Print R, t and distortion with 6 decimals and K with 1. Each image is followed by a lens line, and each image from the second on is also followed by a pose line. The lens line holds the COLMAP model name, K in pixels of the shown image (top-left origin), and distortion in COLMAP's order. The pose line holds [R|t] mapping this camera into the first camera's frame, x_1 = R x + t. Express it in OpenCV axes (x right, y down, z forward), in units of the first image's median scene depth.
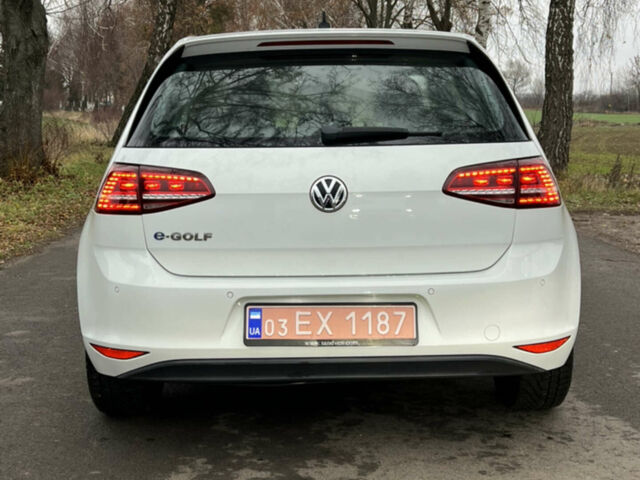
lens RADIAL K [[976.9, 0, 320.0], [0, 976.9, 240.0], [0, 0, 1]] dist [0.290509, -1.155051]
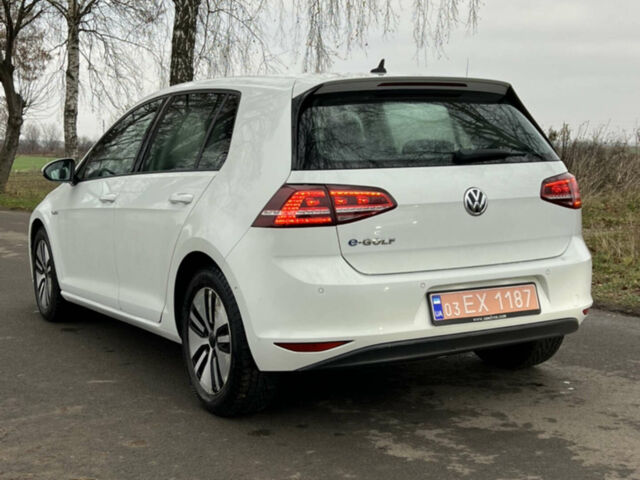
lens RADIAL K [[976.9, 0, 320.0], [0, 976.9, 240.0], [0, 0, 1]] dist [0.290509, -1.155051]
pose [[0.868380, -0.051111, 0.493258, -0.779307], [0.073666, 0.996934, -0.026387, 0.021166], [-0.490397, 0.059250, 0.869483, -0.011386]]
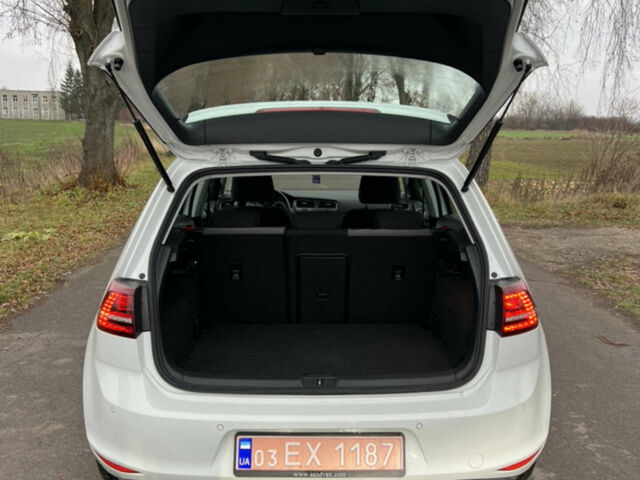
lens RADIAL K [[650.8, 0, 320.0], [0, 650.8, 240.0], [0, 0, 1]] dist [0.034805, -0.007670]
pose [[0.999822, 0.013486, 0.013220, -0.000614], [-0.014107, 0.998743, 0.048098, -0.163829], [-0.012555, -0.048276, 0.998755, 0.324774]]
